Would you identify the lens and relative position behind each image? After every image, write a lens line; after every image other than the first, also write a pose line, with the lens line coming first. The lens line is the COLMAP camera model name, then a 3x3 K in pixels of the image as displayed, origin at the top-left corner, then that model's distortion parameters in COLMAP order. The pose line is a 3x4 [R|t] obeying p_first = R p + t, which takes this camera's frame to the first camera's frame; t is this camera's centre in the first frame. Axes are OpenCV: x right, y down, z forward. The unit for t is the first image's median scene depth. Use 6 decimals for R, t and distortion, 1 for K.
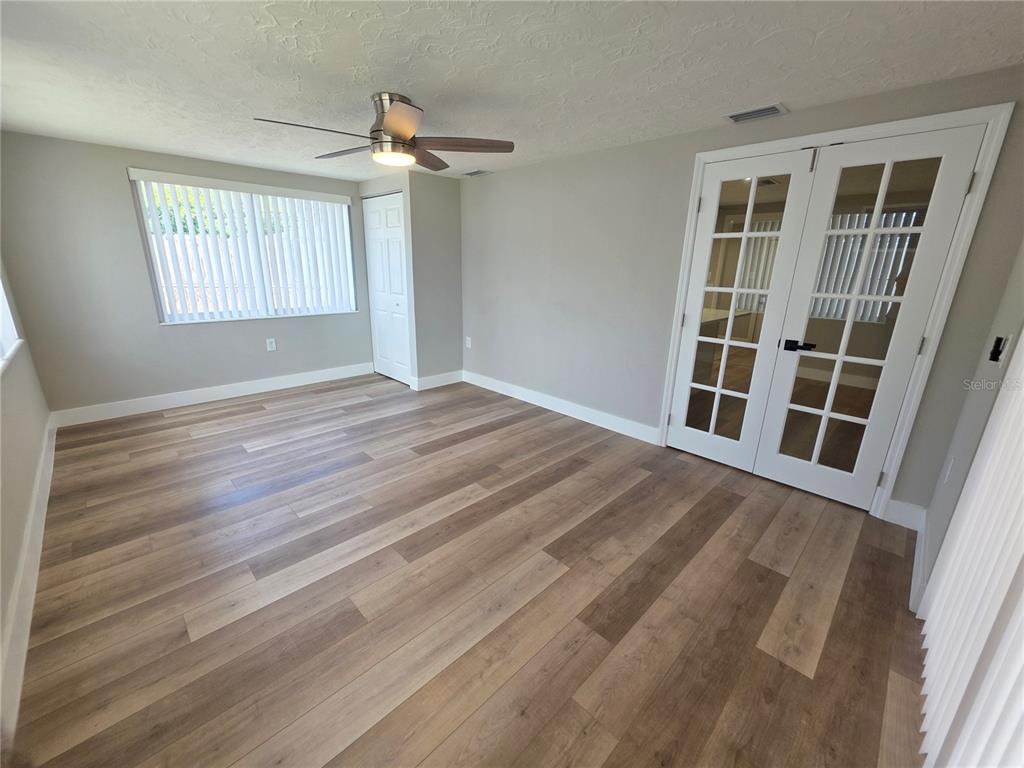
lens RADIAL K [[413.4, 0, 506.4], [0, 413.4, 384.8], [0, 0, 1]] dist [0.000682, -0.000092]
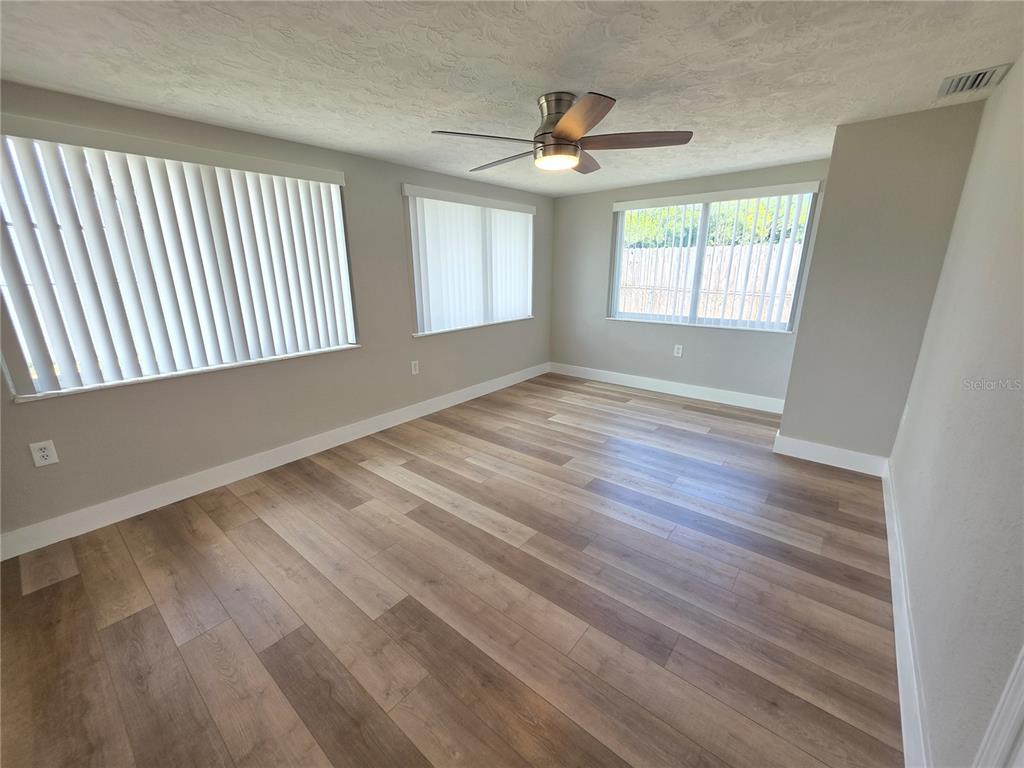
lens RADIAL K [[413.4, 0, 506.4], [0, 413.4, 384.8], [0, 0, 1]] dist [0.000682, -0.000092]
pose [[0.100812, 0.252711, -0.962275, 0.588692], [-0.267723, 0.938417, 0.218398, -0.189222], [0.958207, 0.235606, 0.162261, 0.662613]]
